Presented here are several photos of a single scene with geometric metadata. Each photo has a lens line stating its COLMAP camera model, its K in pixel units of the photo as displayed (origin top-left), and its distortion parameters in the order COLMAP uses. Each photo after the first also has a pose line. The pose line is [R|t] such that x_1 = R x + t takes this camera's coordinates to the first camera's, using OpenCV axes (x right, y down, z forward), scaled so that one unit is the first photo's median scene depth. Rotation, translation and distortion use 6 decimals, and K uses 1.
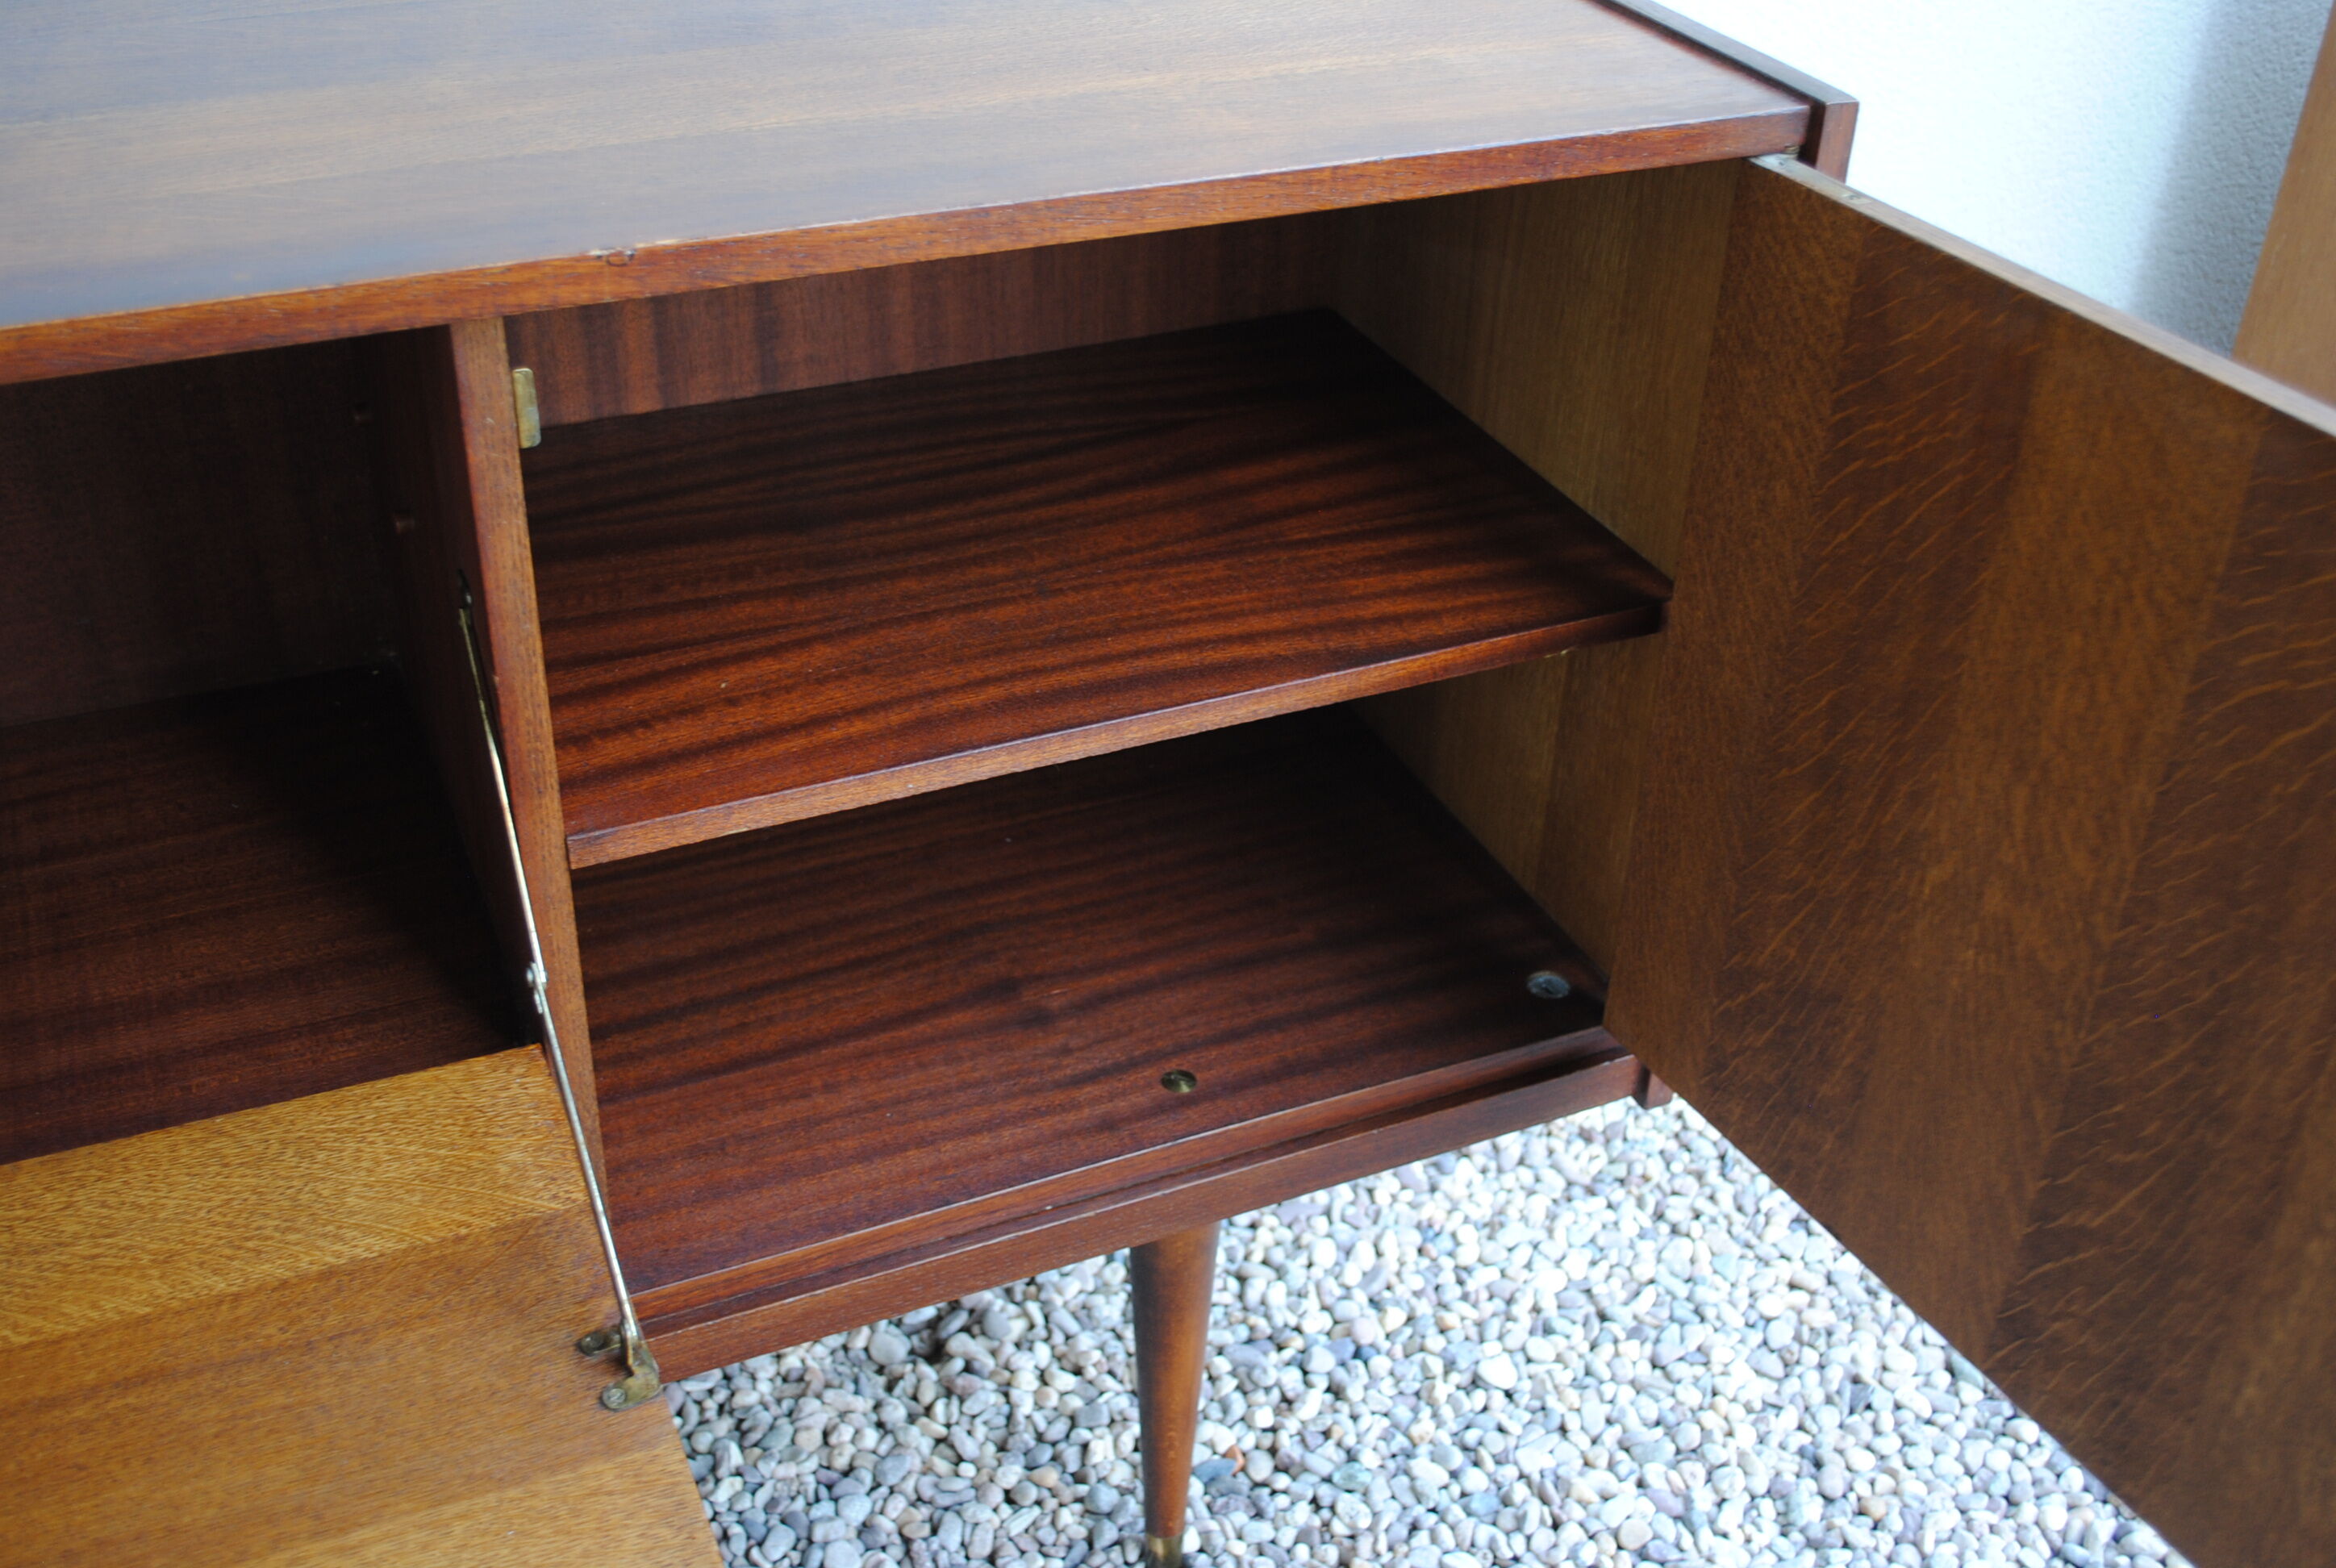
lens RADIAL K [[2468.8, 0, 1233.2], [0, 2468.8, 766.8], [0, 0, 1]] dist [-0.059601, 0.000000]
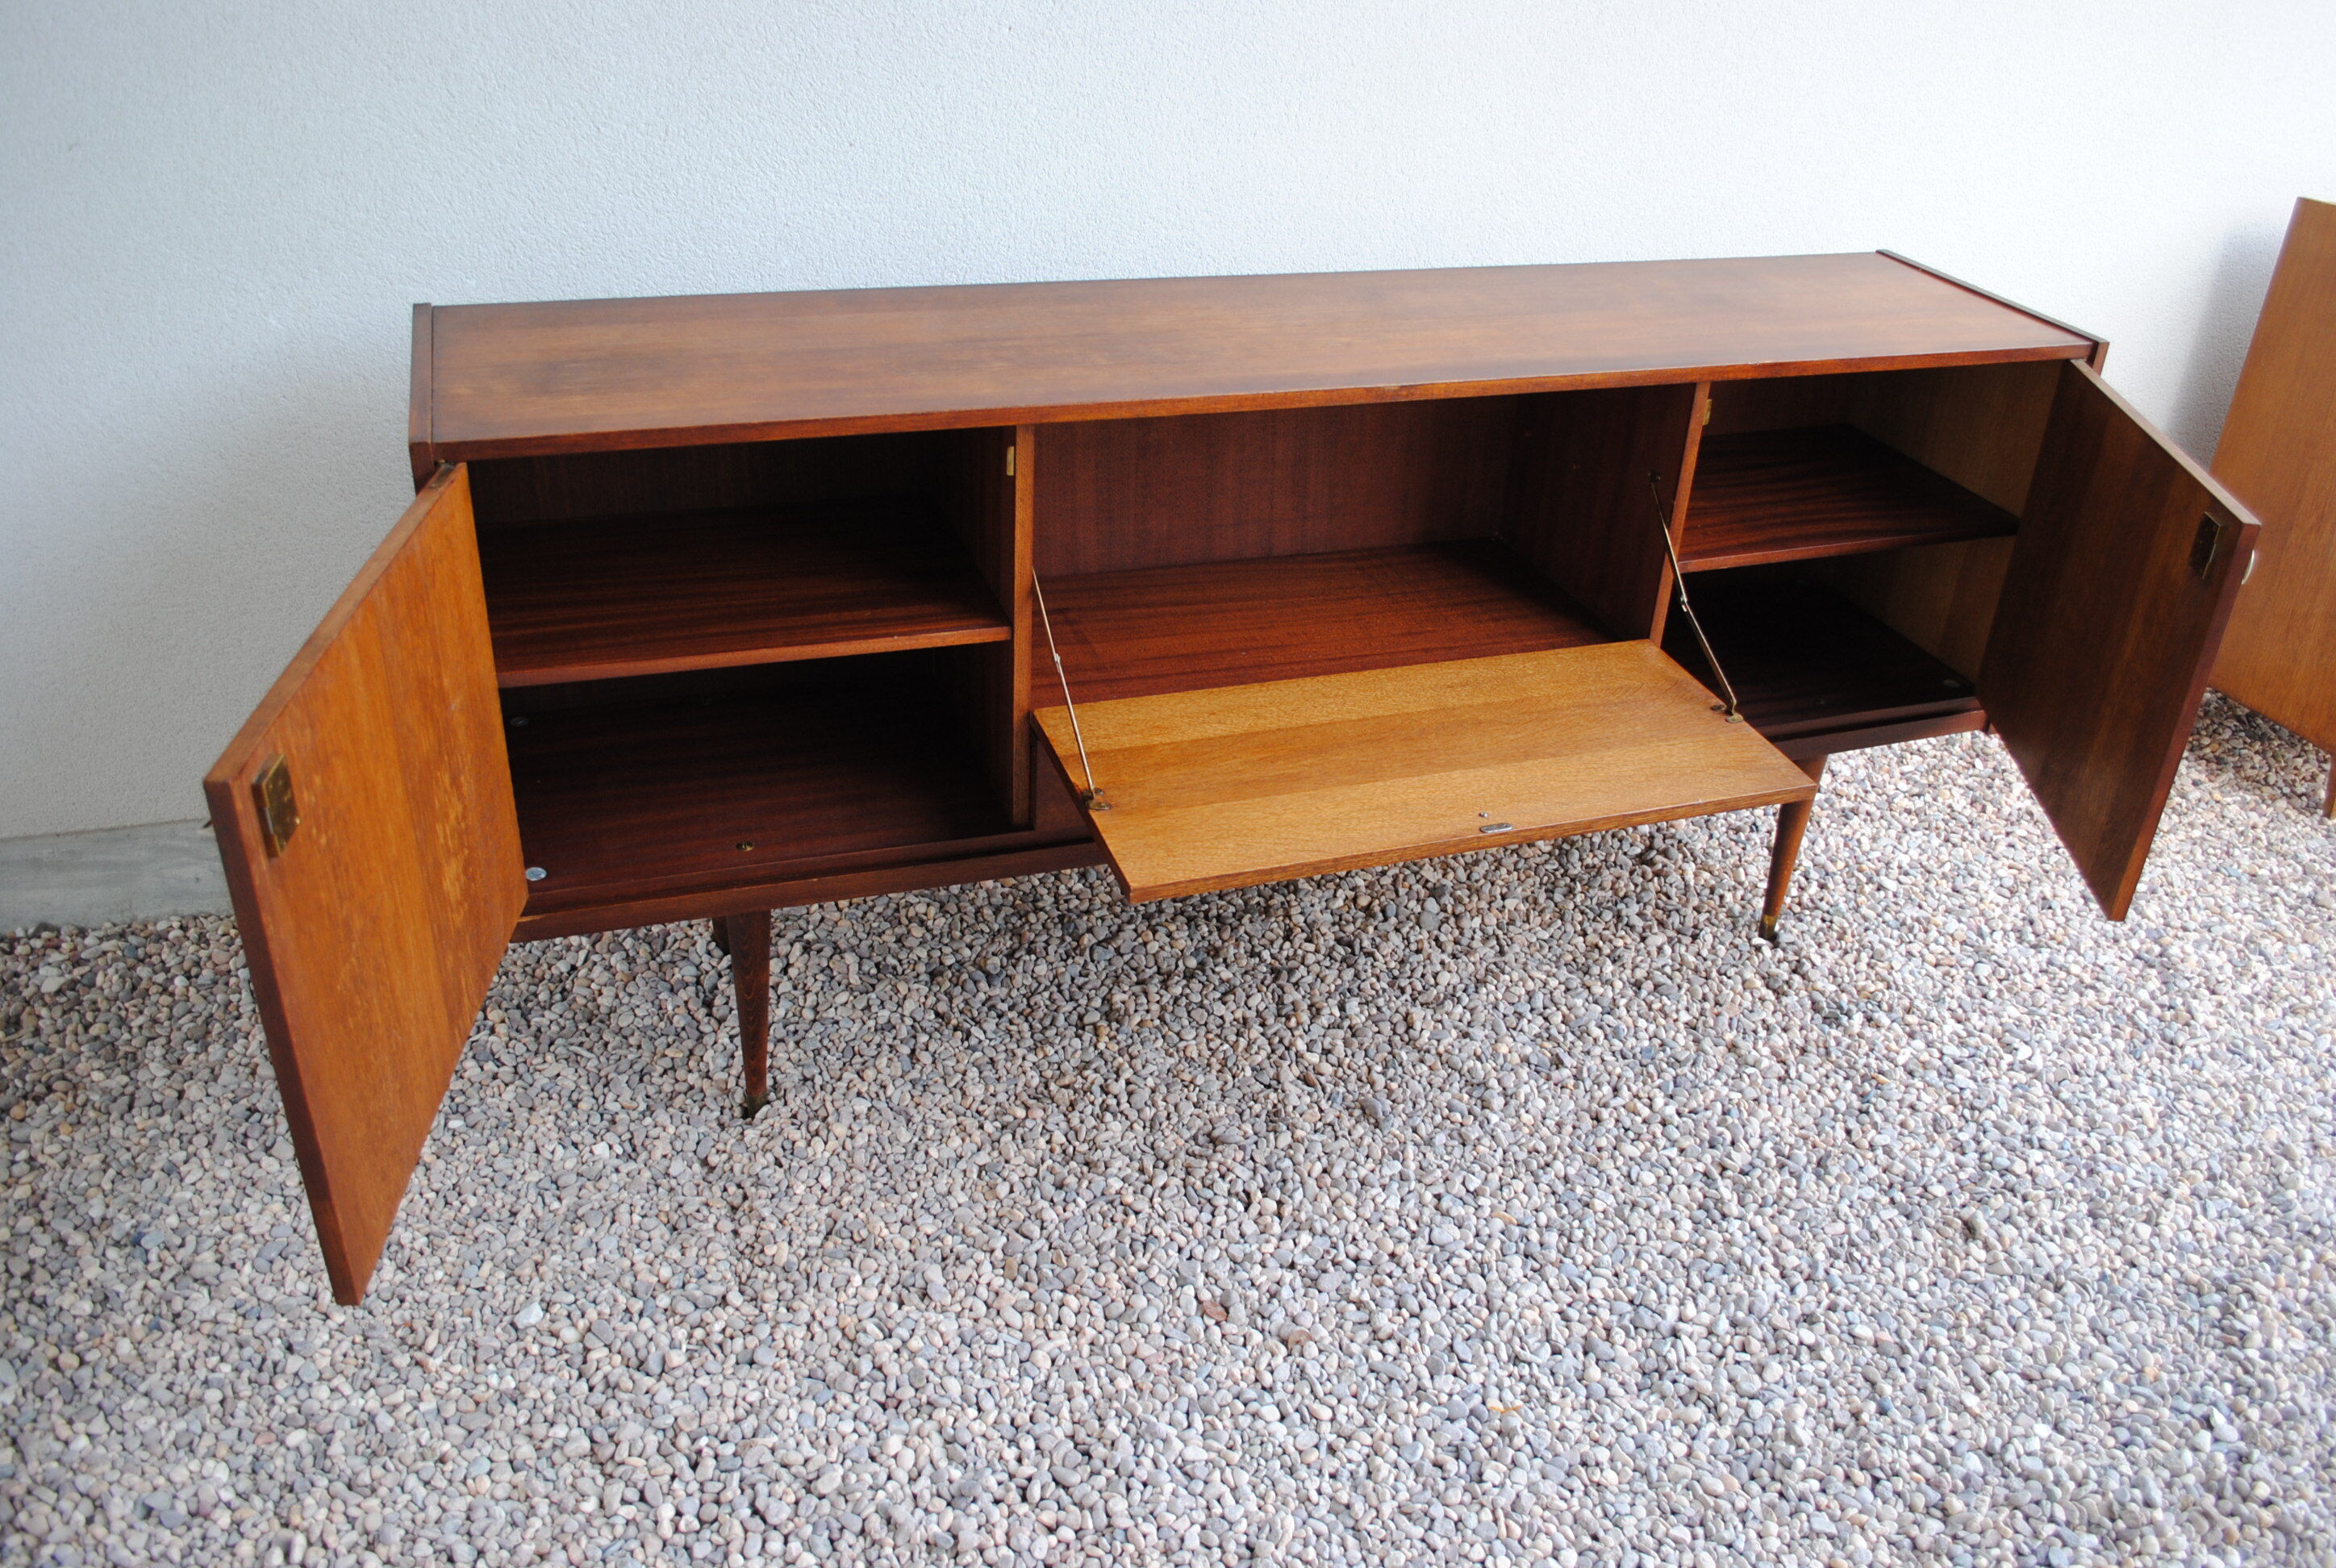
lens RADIAL K [[1931.8, 0, 1198.9], [0, 1931.8, 766.1], [0, 0, 1]] dist [-0.082883, 0.013167]
pose [[0.996582, 0.050173, -0.065635, -0.459405], [-0.054245, 0.996613, -0.061800, 0.302819], [0.062312, 0.065149, 0.995928, -0.899505]]
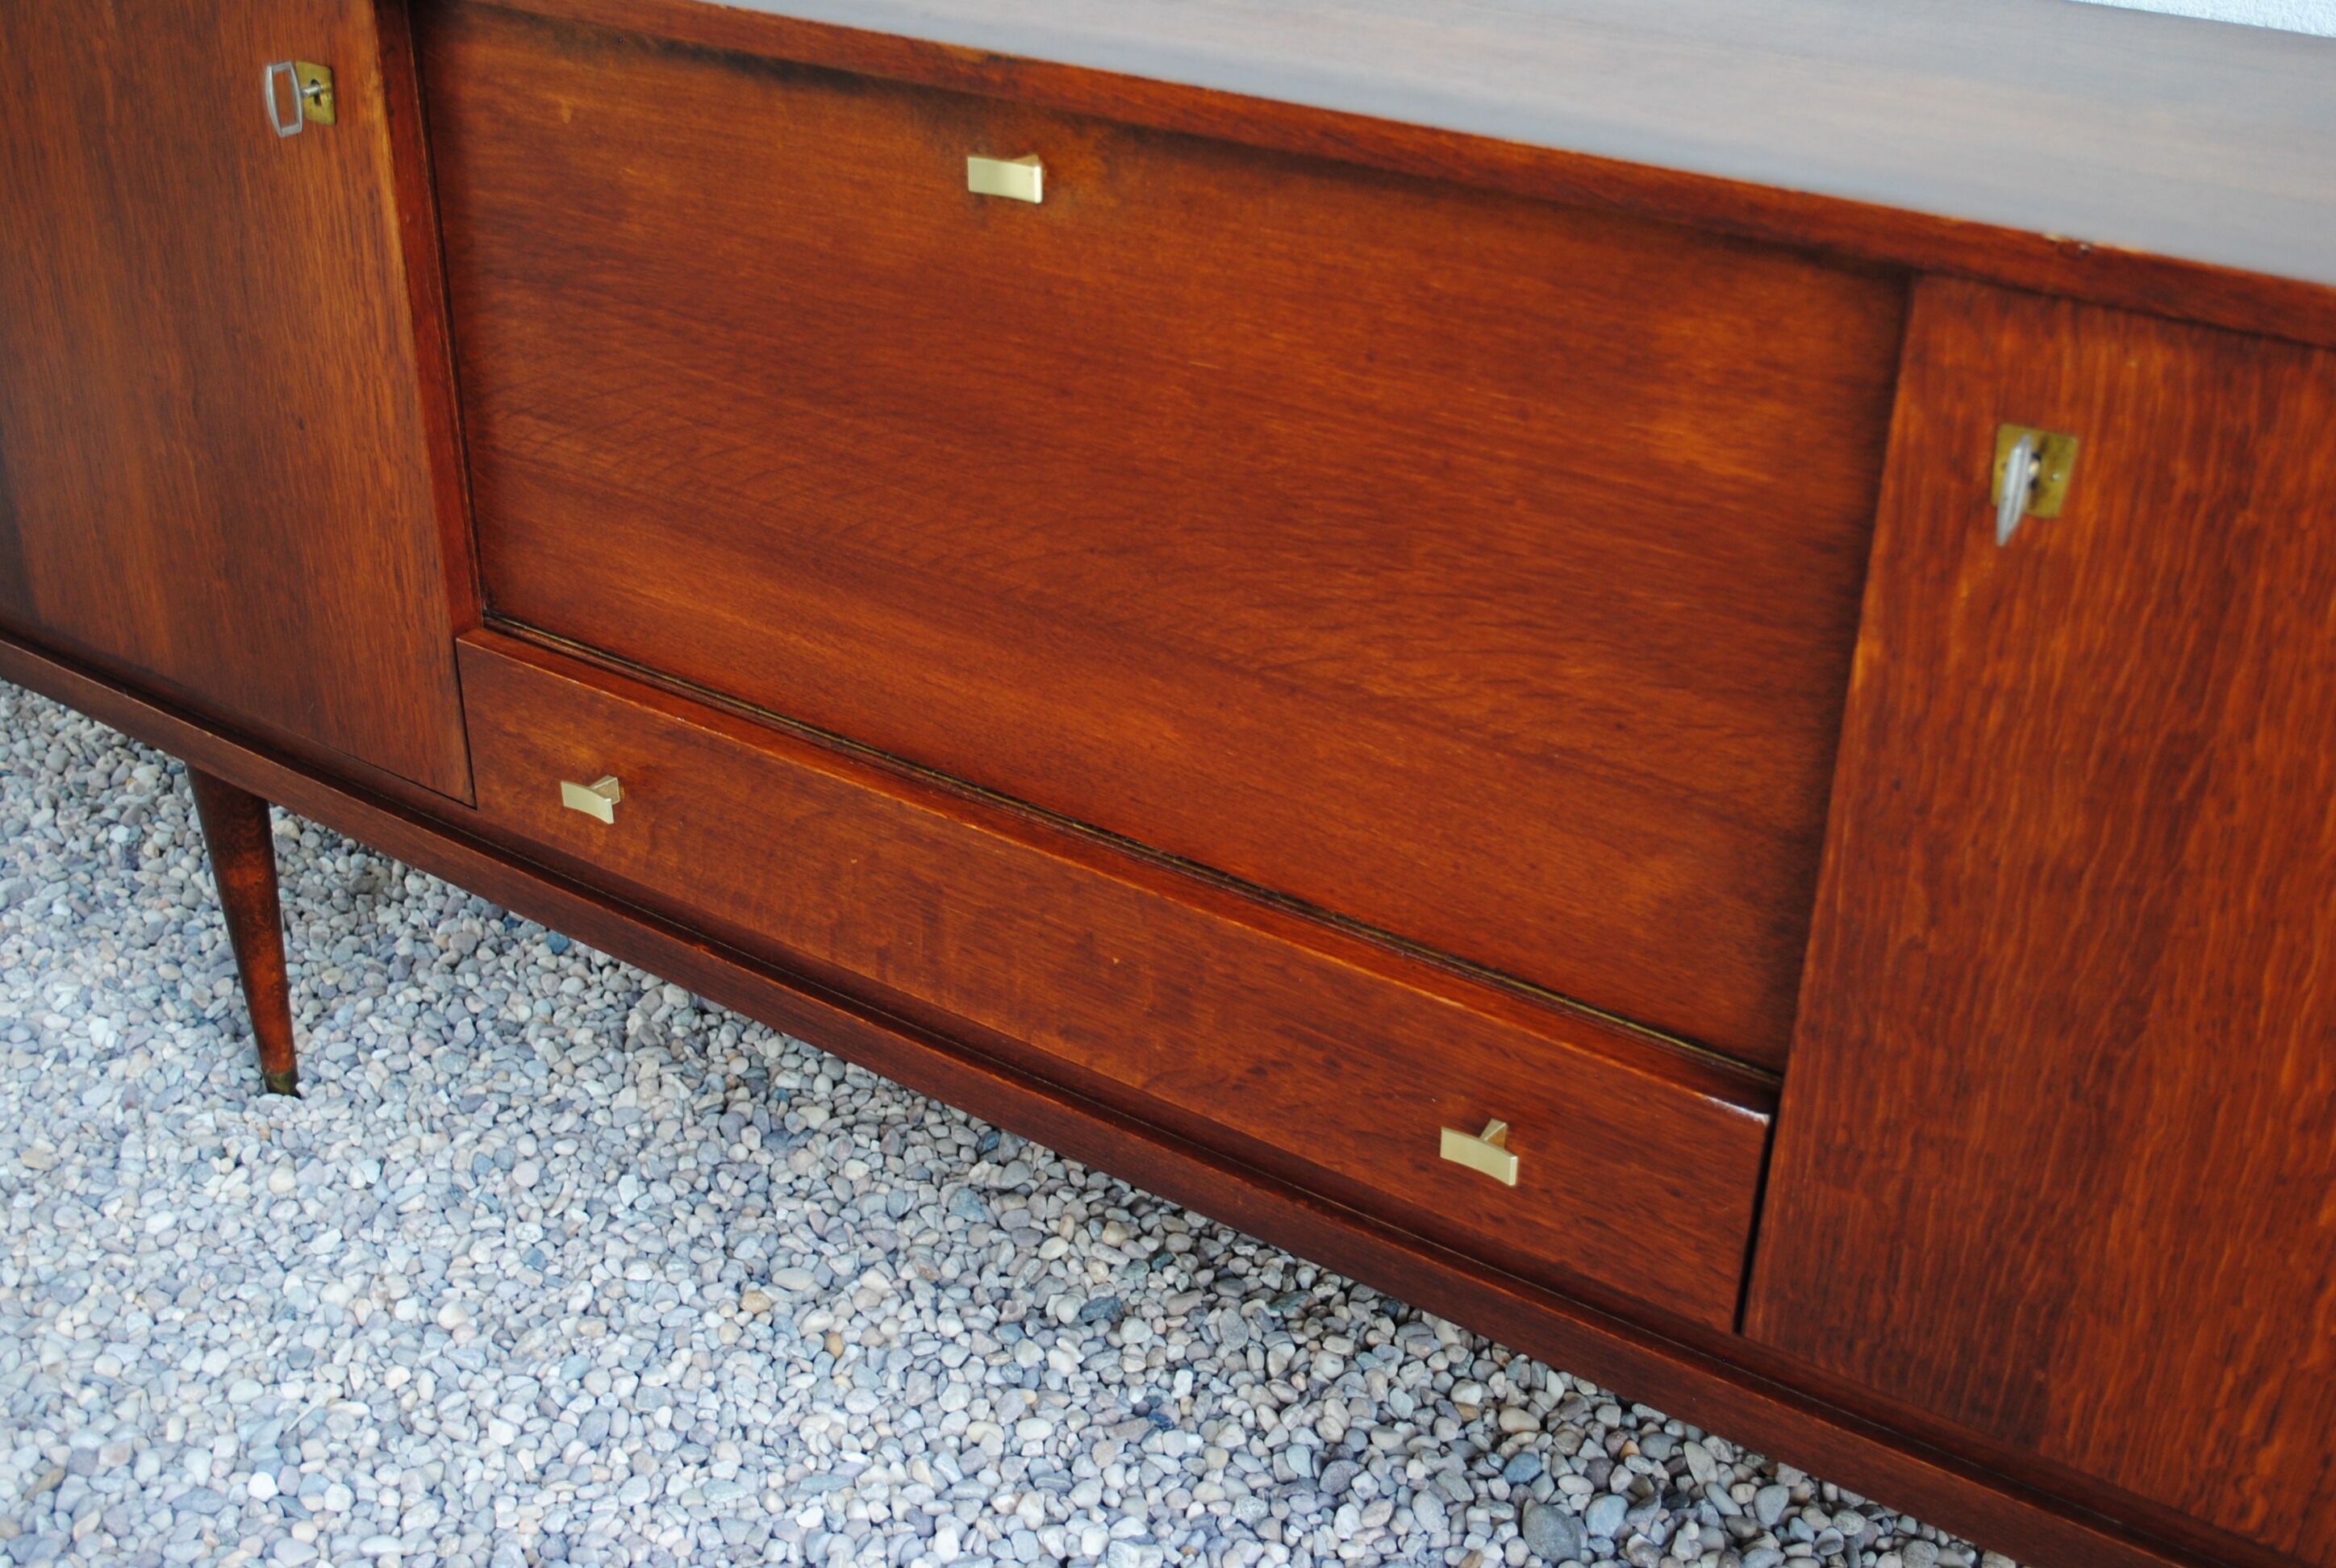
lens RADIAL K [[2468.8, 0, 1178.5], [0, 2468.8, 782.8], [0, 0, 1]] dist [-0.059601, 0.000000]
pose [[0.522005, 0.377094, -0.765056, 0.209968], [-0.463898, 0.878215, 0.116347, 0.014148], [0.715758, 0.294175, 0.633366, 0.123750]]
